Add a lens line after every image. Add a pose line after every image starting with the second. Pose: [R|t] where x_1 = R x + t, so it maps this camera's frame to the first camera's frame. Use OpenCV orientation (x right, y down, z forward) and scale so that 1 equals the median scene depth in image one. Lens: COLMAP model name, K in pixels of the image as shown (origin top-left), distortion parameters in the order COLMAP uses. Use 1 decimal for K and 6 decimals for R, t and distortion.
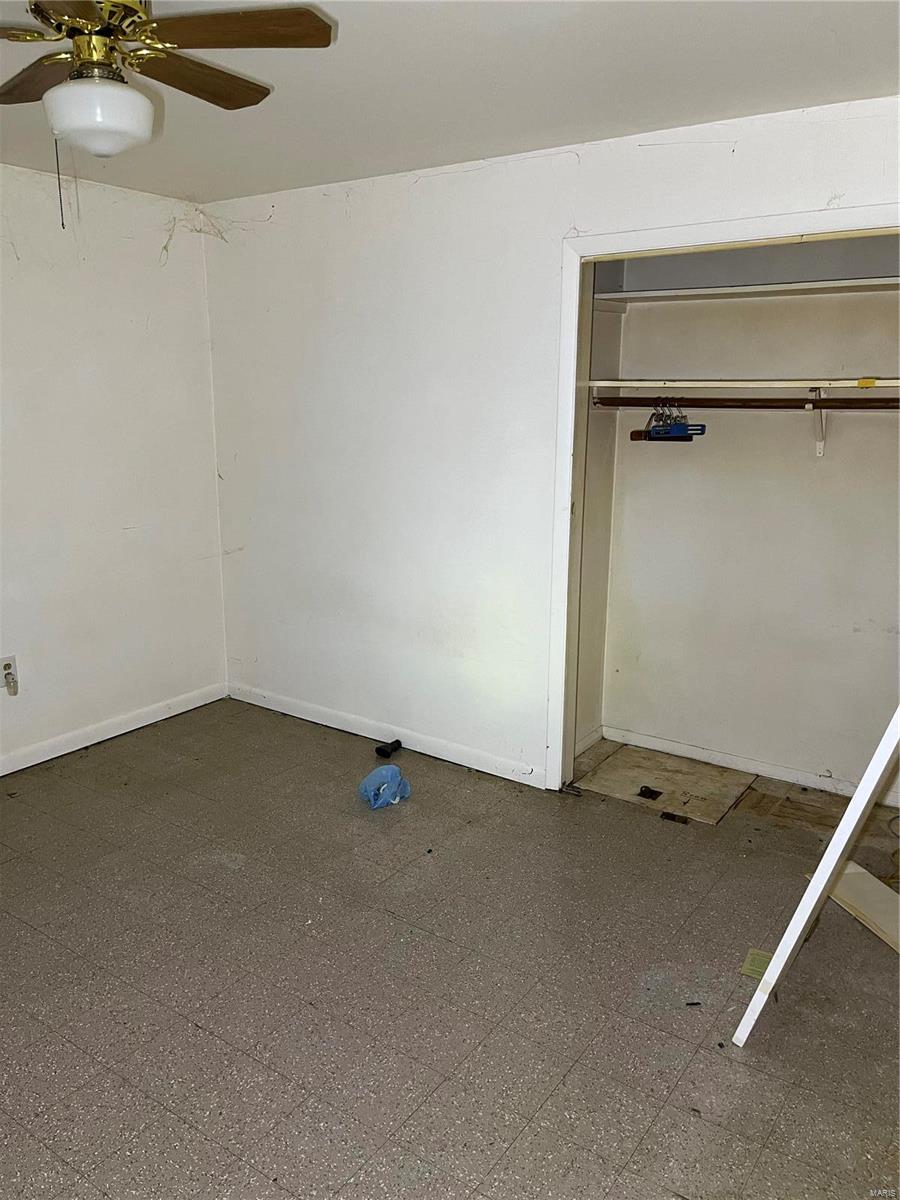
lens RADIAL K [[905.3, 0, 450.7], [0, 905.3, 596.0], [0, 0, 1]] dist [0.052657, -0.086755]
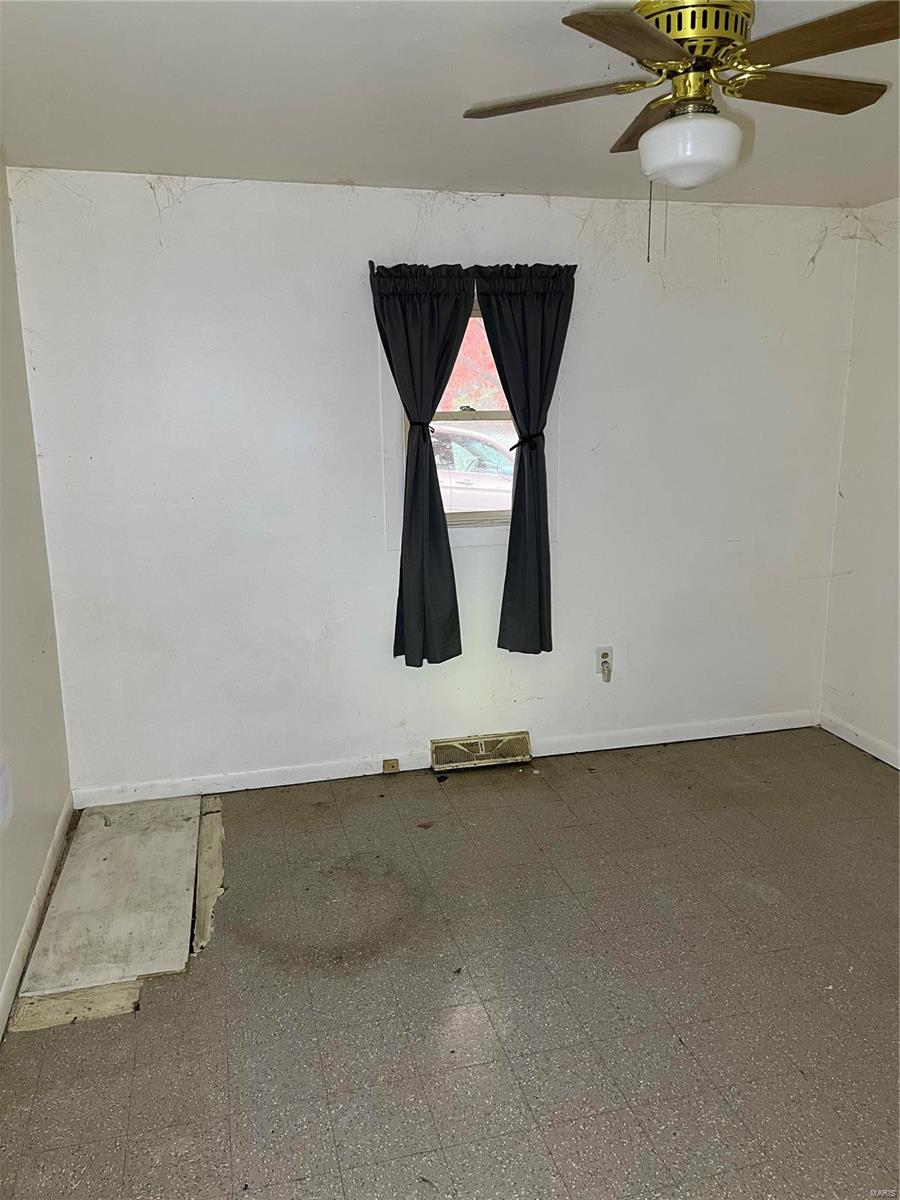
lens RADIAL K [[905.3, 0, 453.9], [0, 905.3, 599.2], [0, 0, 1]] dist [0.052657, -0.086755]
pose [[0.761576, 0.128162, -0.635277, 0.138106], [-0.131991, 0.990379, 0.041568, -0.025234], [0.634492, 0.052194, 0.771165, 0.050189]]
